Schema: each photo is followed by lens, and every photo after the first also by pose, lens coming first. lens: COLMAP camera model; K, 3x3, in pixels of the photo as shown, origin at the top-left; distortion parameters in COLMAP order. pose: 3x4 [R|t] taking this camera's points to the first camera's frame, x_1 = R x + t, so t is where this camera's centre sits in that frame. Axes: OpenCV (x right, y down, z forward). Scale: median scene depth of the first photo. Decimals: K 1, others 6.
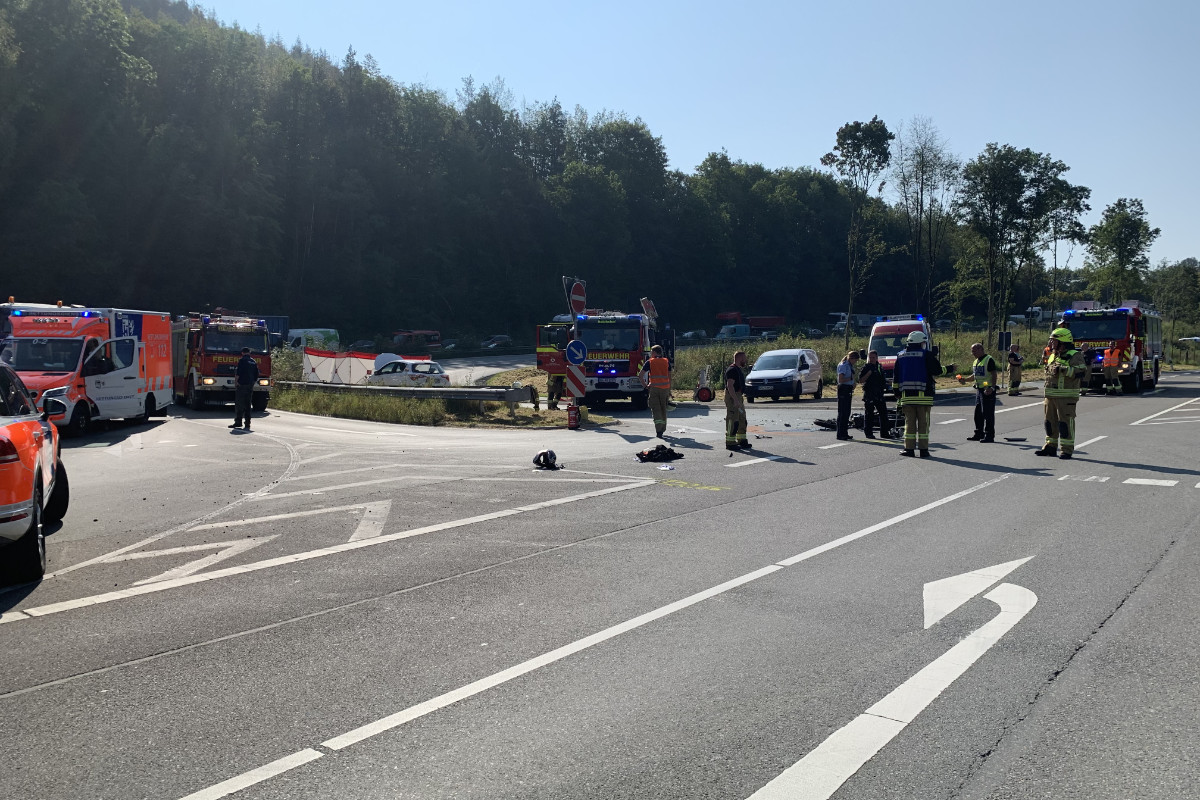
lens RADIAL K [[919.5, 0, 603.0], [0, 919.5, 400.6], [0, 0, 1]] dist [0.006196, 0.002453]
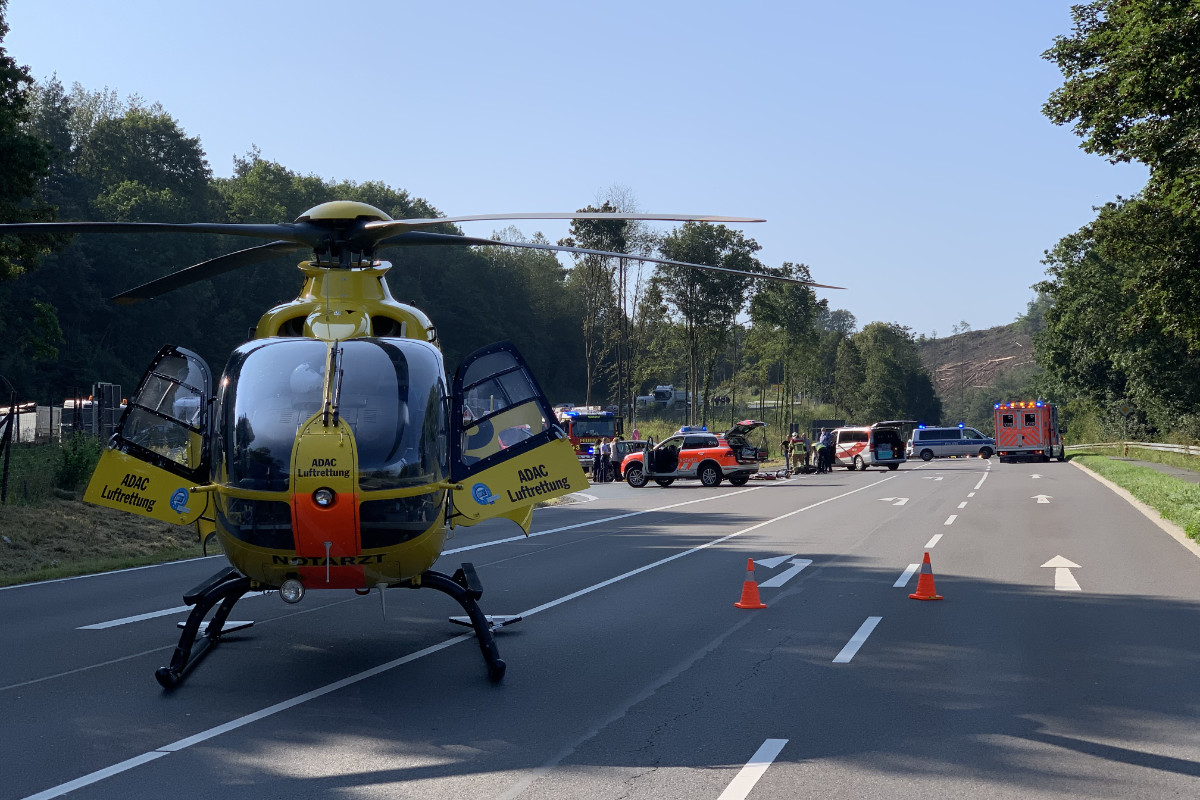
lens RADIAL K [[1919.4, 0, 599.5], [0, 1919.4, 400.9], [0, 0, 1]] dist [0.051455, 0.000000]
pose [[0.895143, 0.001579, 0.445777, -0.374160], [0.035420, 0.996580, -0.074656, 0.032125], [-0.444370, 0.082617, 0.892025, -0.480747]]
